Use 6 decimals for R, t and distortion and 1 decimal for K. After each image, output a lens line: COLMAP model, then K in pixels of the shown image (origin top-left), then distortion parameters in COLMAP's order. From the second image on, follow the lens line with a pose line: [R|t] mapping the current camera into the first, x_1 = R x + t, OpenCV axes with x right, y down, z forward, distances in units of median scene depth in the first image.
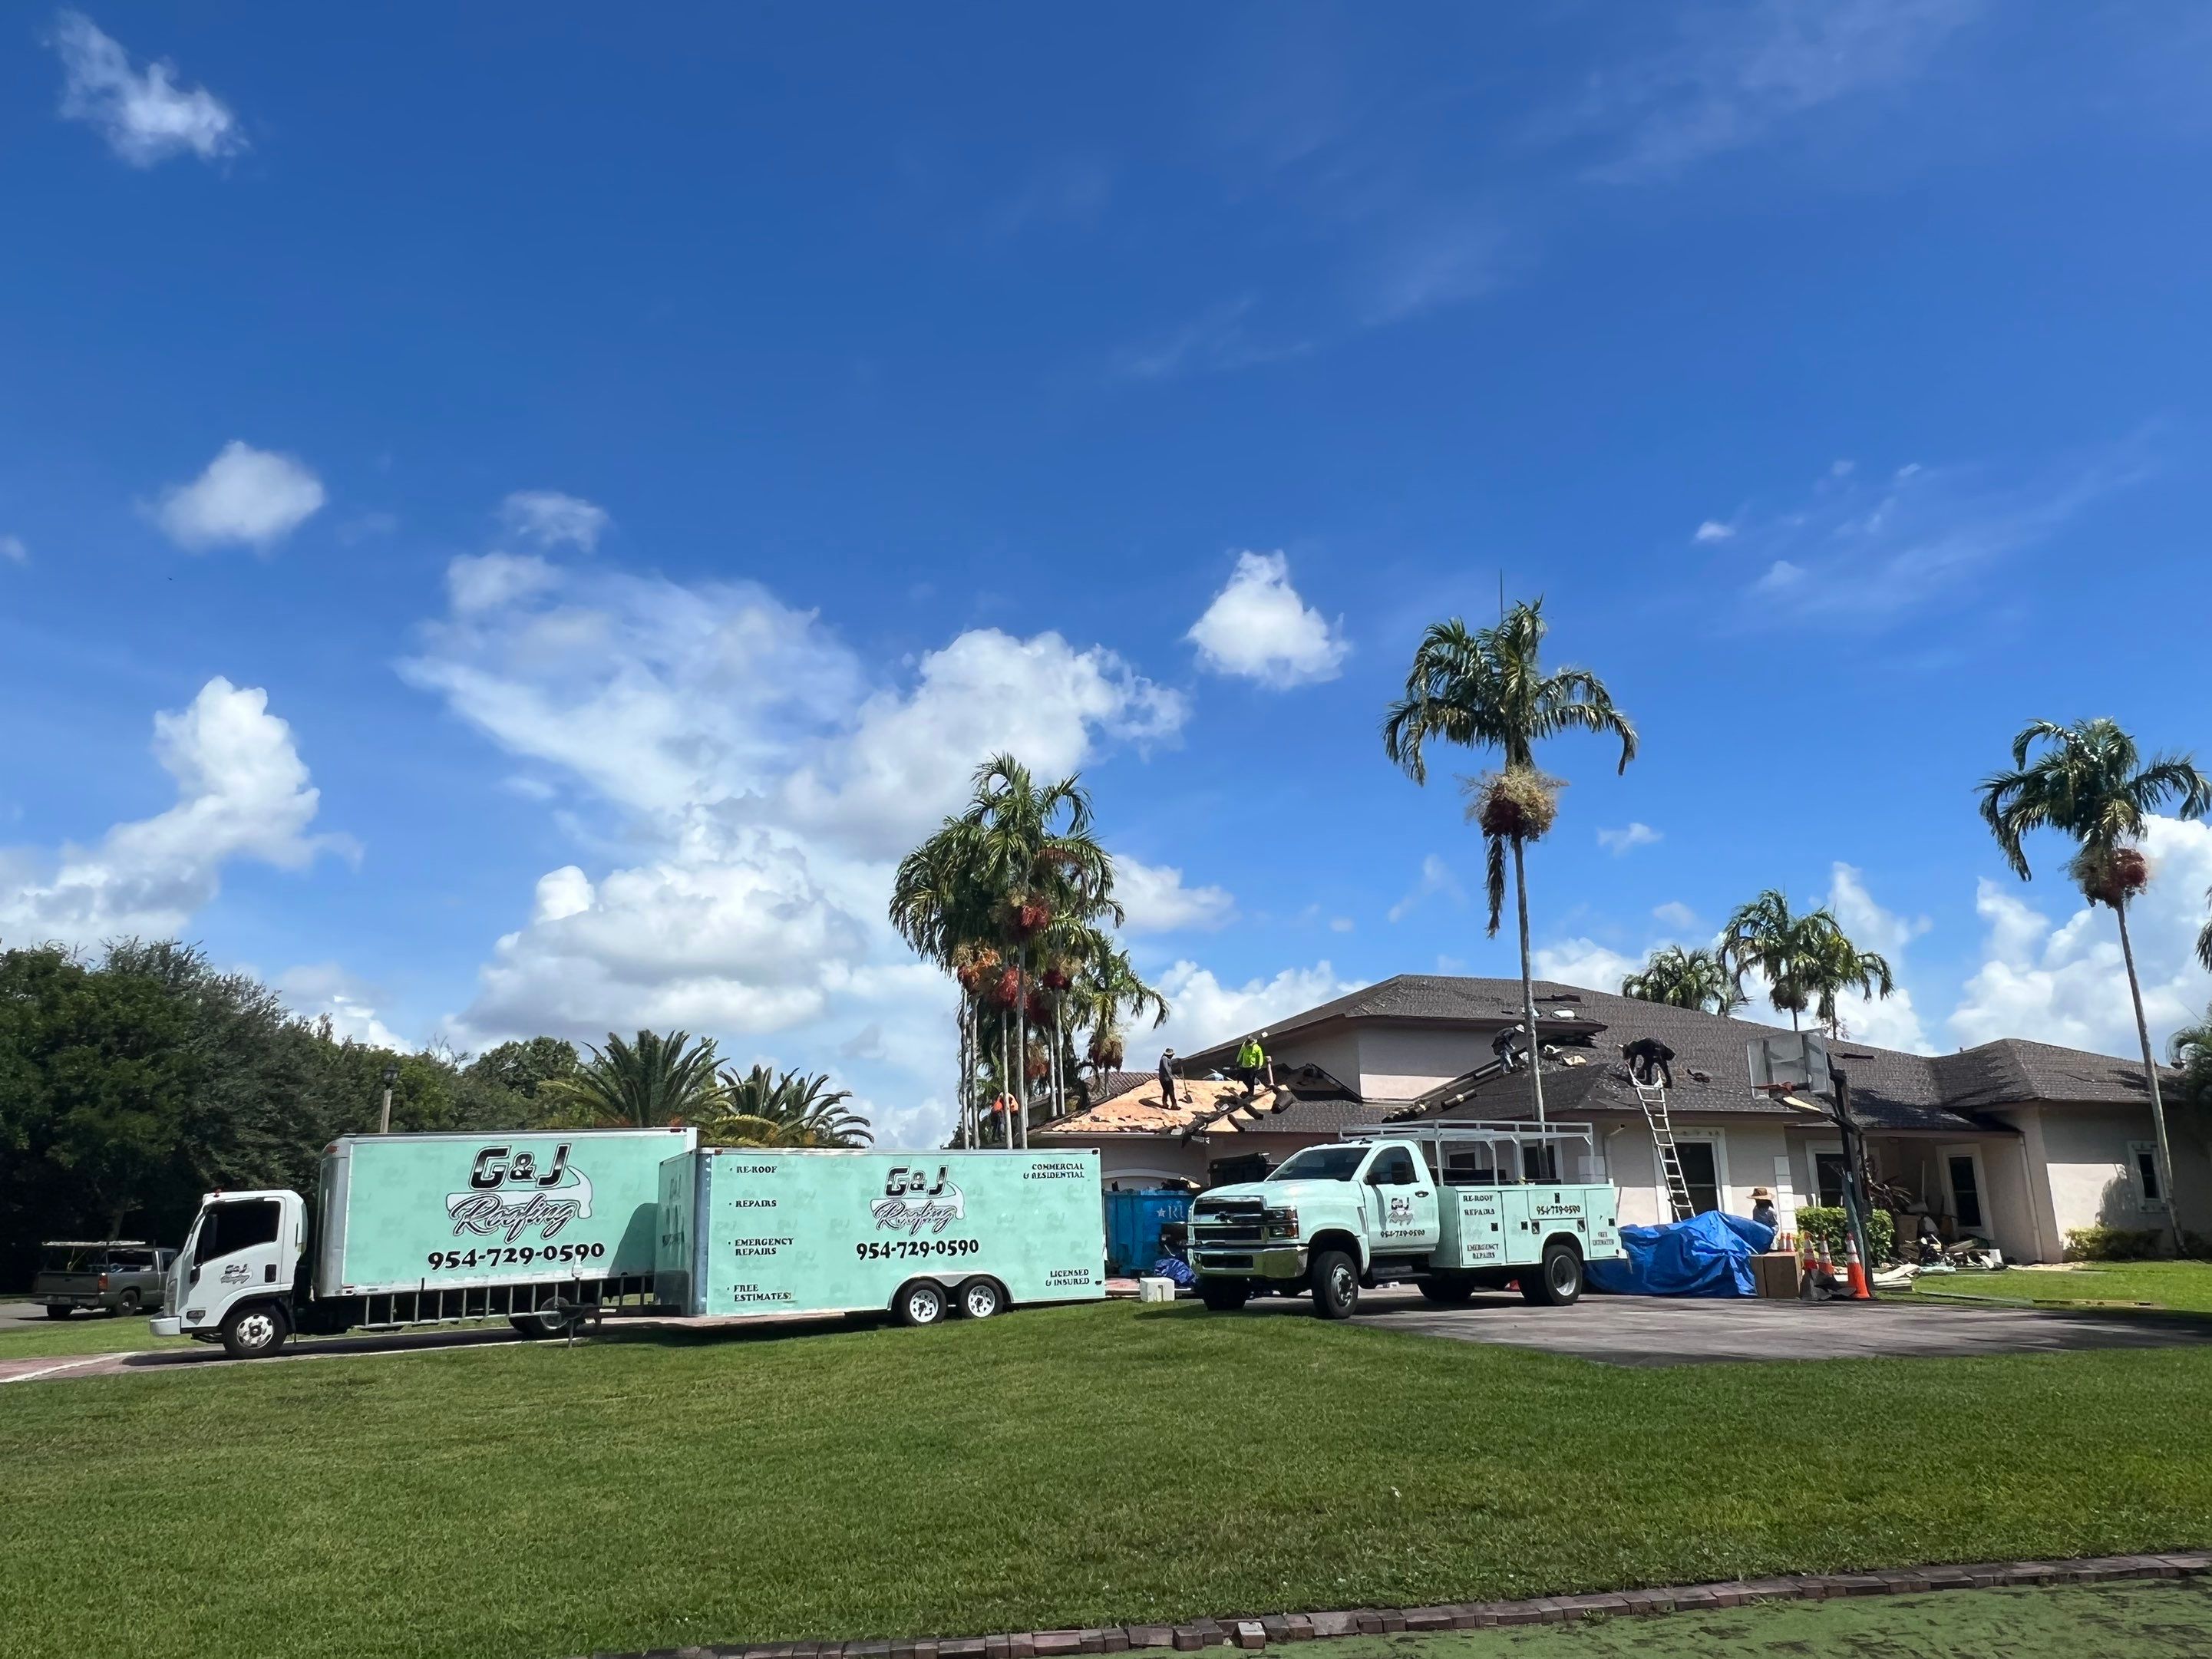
lens RADIAL K [[1644.2, 0, 1065.8], [0, 1644.2, 797.8], [0, 0, 1]] dist [-0.008232, 0.004001]
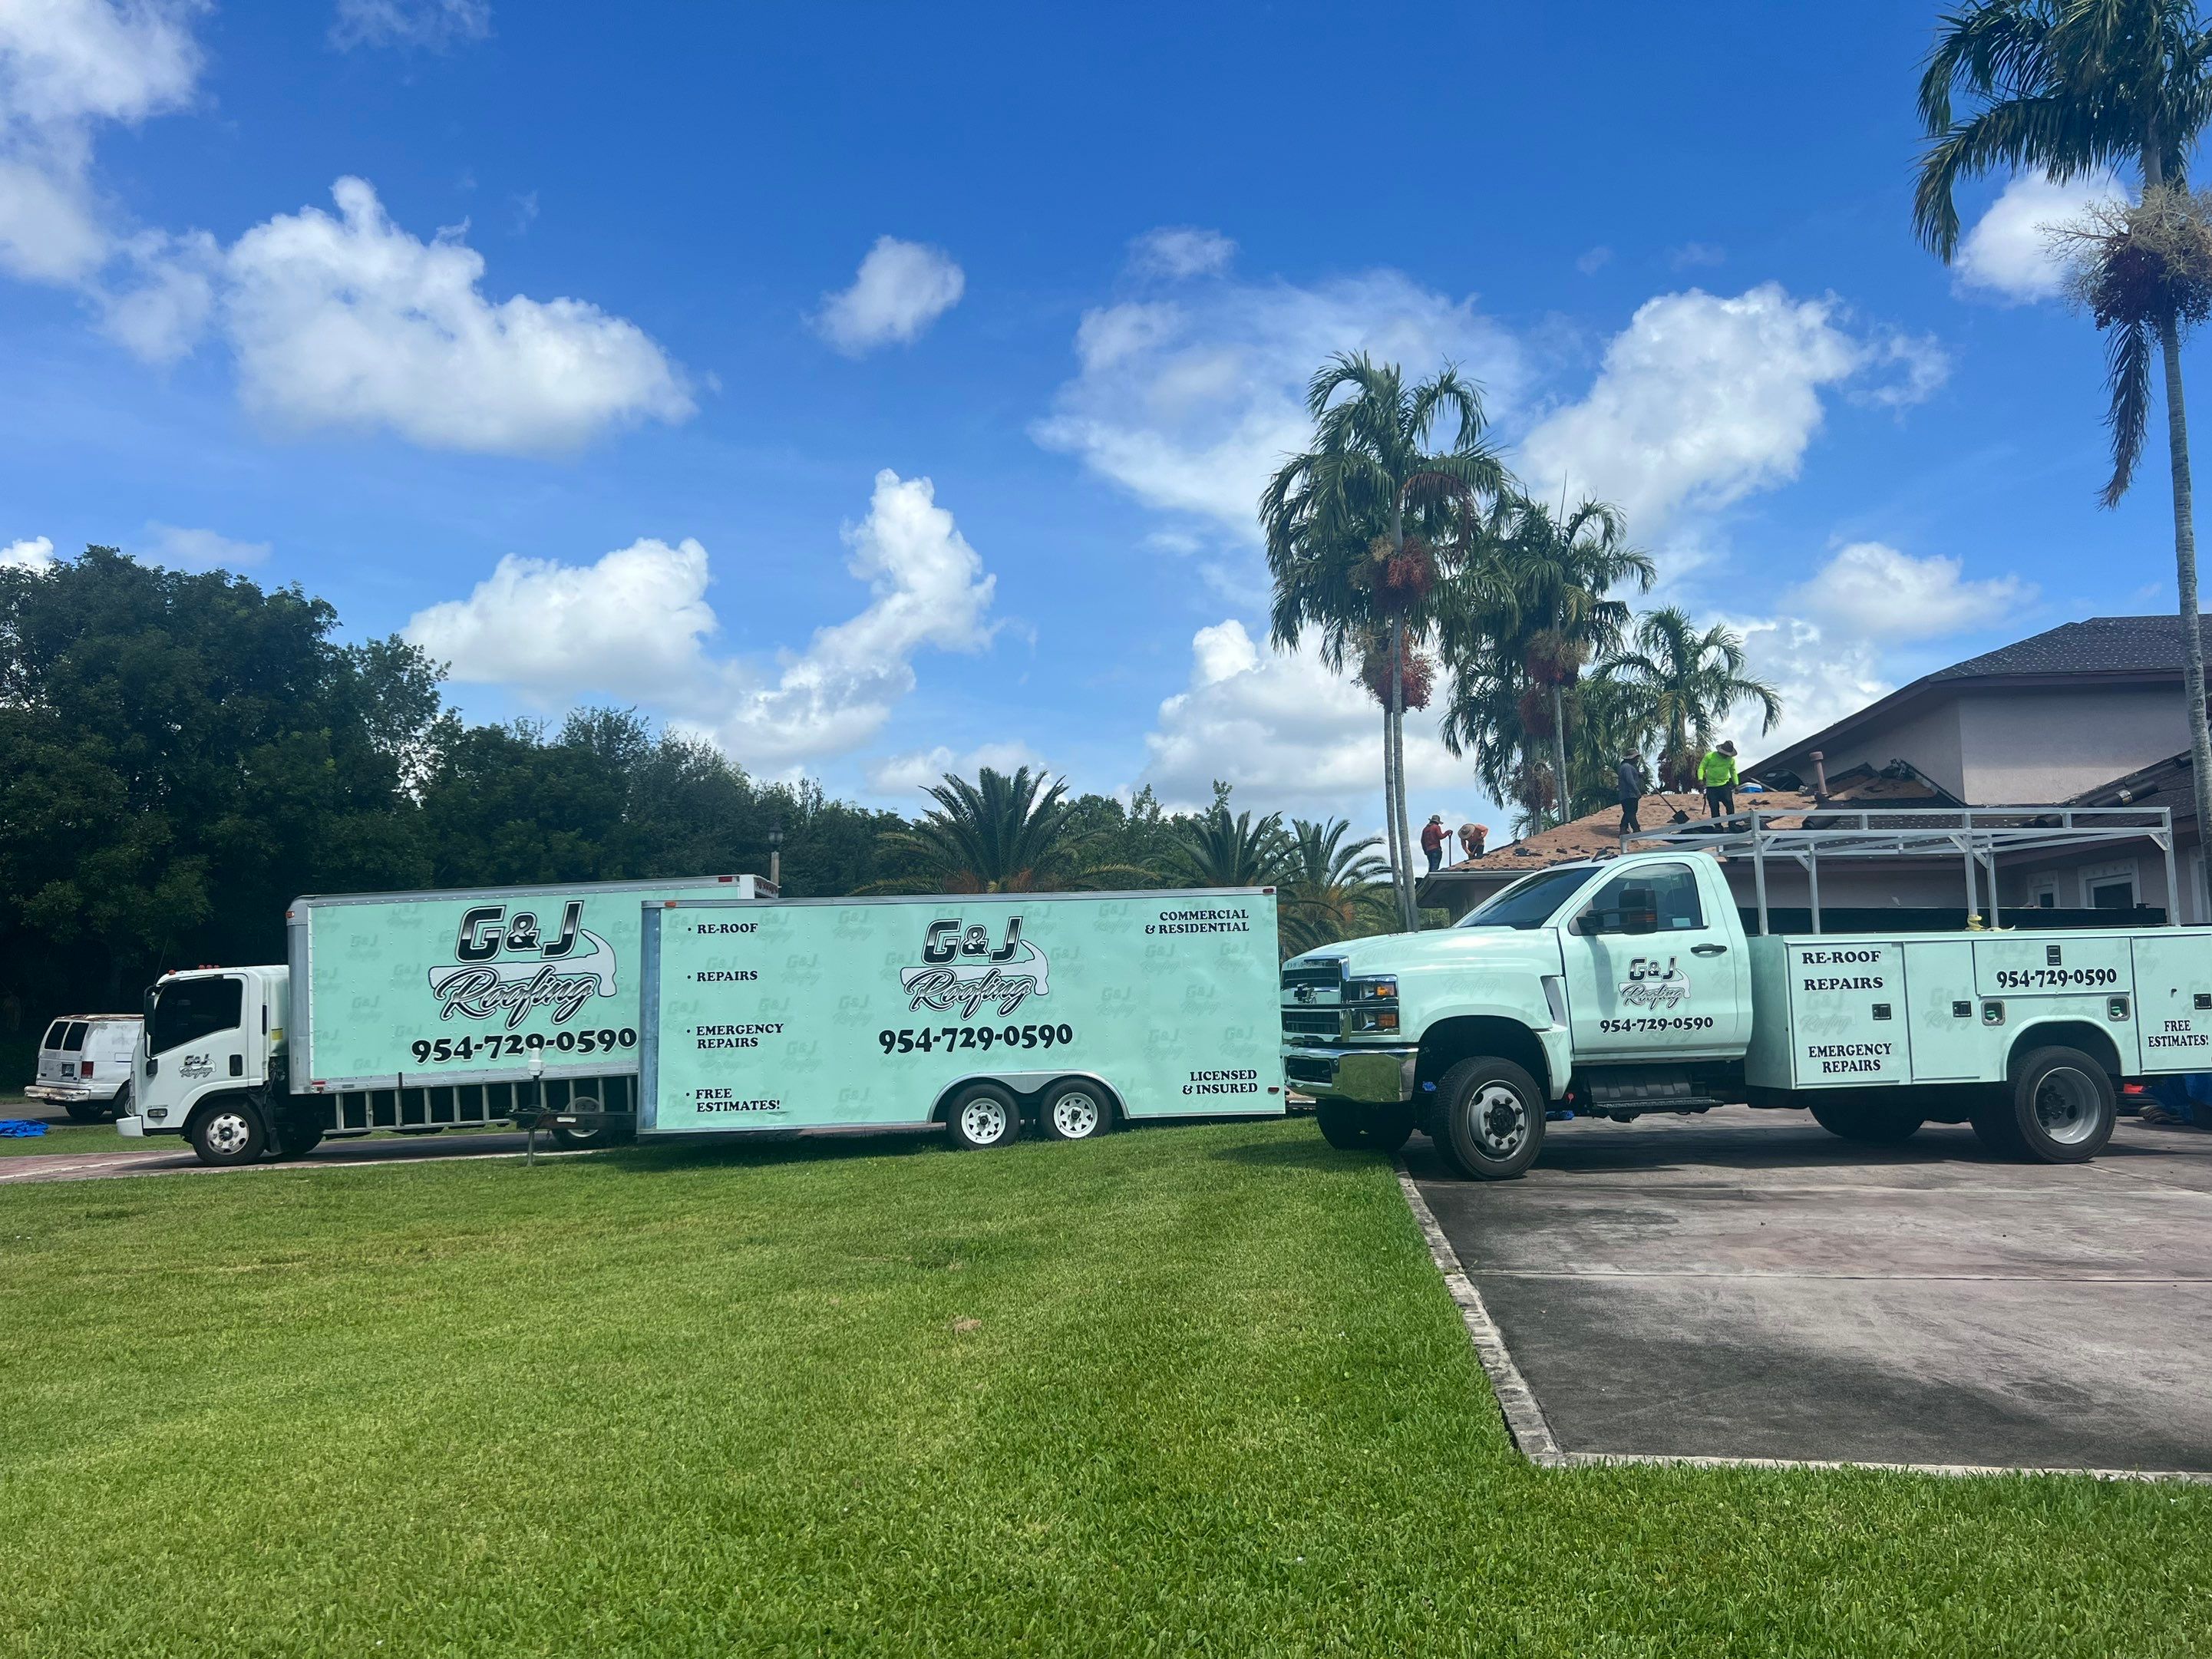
lens RADIAL K [[1649.7, 0, 1140.8], [0, 1649.7, 821.3], [0, 0, 1]] dist [0.071336, -0.086242]
pose [[0.904465, -0.046502, -0.424005, 0.265986], [0.111450, 0.985272, 0.129681, 0.106674], [0.411730, -0.164547, 0.896327, 0.435956]]
